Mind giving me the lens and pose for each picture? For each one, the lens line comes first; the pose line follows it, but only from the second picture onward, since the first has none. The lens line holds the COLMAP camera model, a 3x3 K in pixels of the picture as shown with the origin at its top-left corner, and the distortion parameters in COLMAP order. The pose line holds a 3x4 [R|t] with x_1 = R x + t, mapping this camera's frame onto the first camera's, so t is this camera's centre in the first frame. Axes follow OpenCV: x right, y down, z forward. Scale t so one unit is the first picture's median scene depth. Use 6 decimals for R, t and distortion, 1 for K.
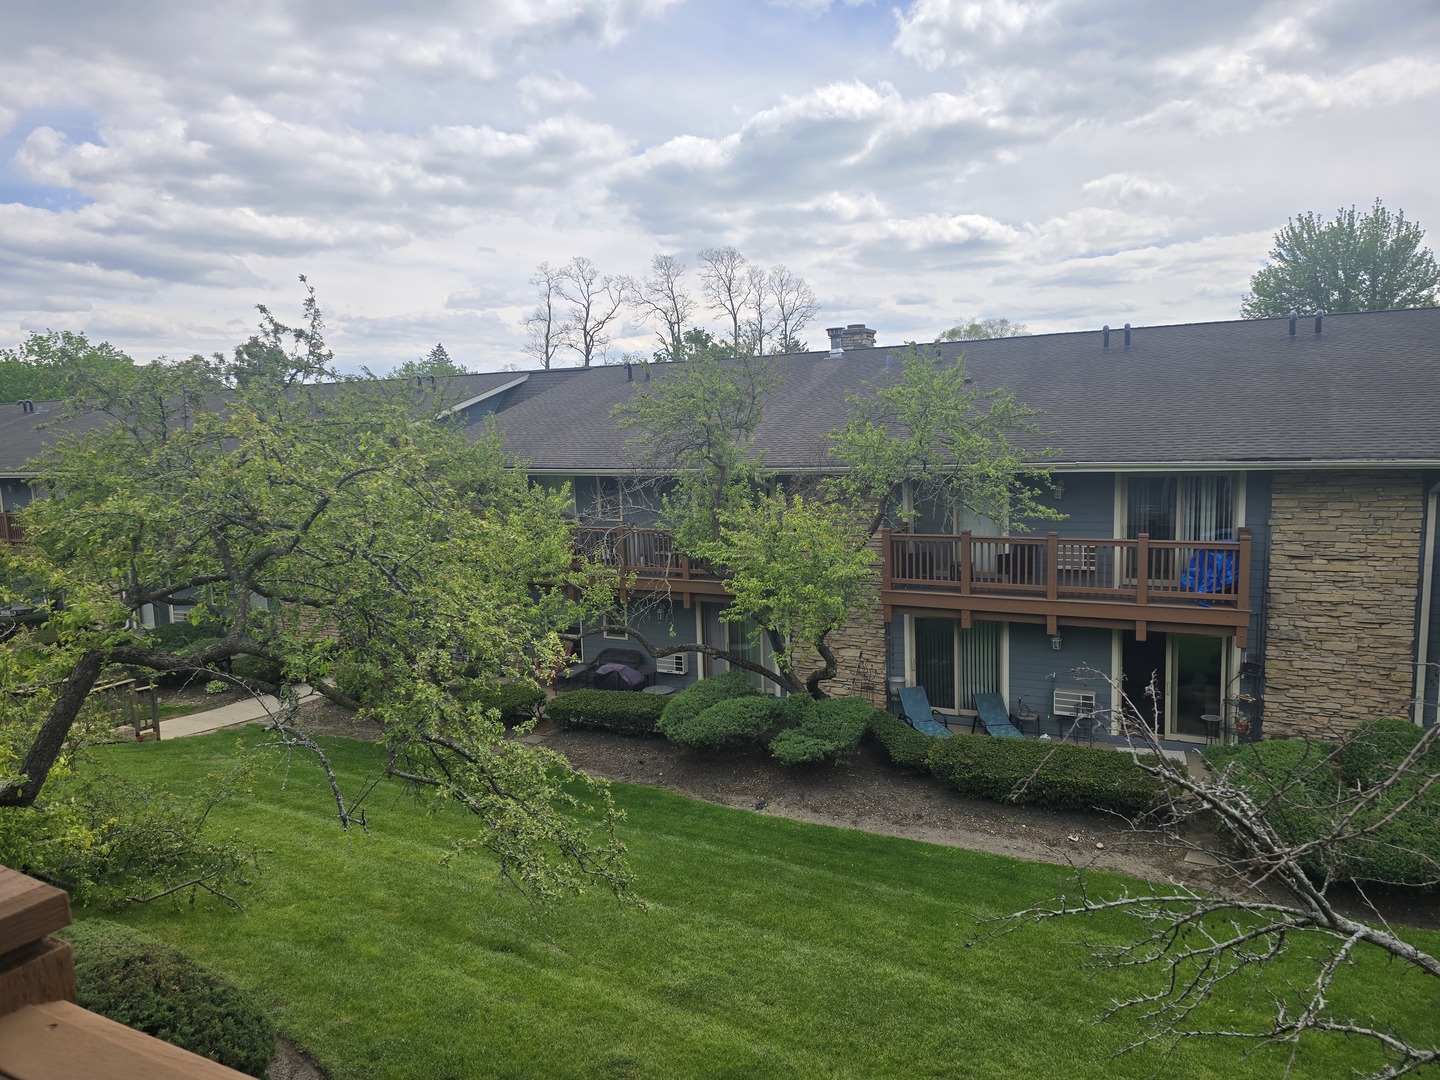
lens RADIAL K [[966.3, 0, 720.0], [0, 966.3, 540.0], [0, 0, 1]] dist [0.079742, -0.081610]
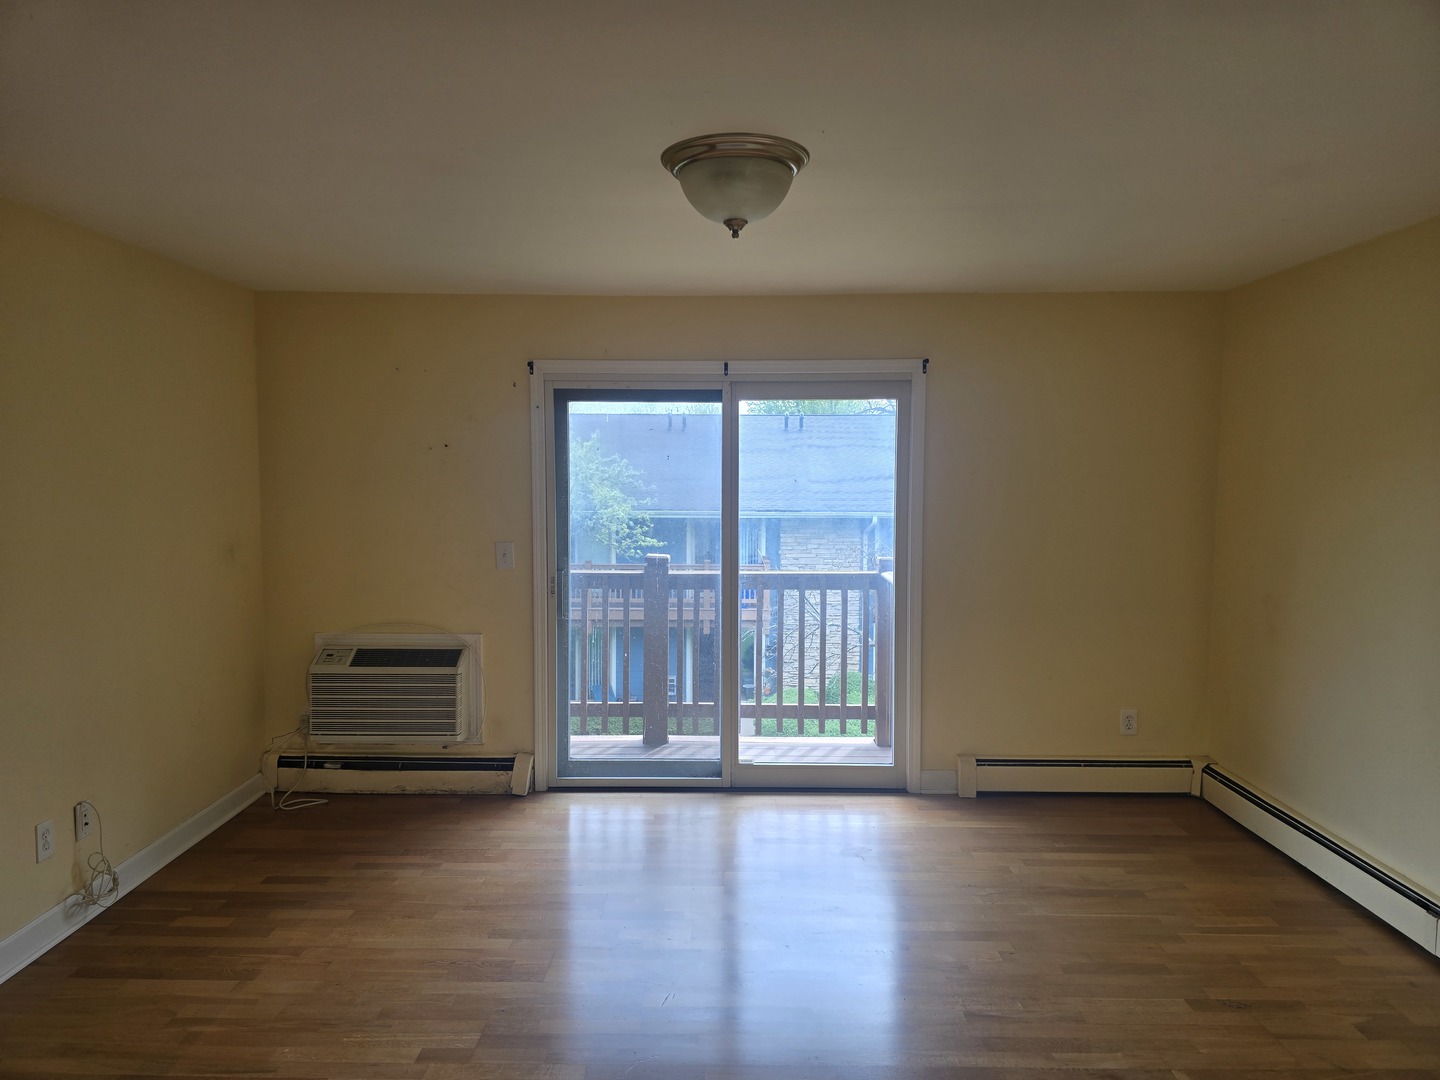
lens RADIAL K [[966.3, 0, 720.0], [0, 966.3, 540.0], [0, 0, 1]] dist [0.079742, -0.081610]
pose [[0.894488, 0.005127, 0.447063, -0.195132], [0.019999, 0.998474, -0.051466, 0.038940], [-0.446645, 0.054977, 0.893021, -0.301626]]
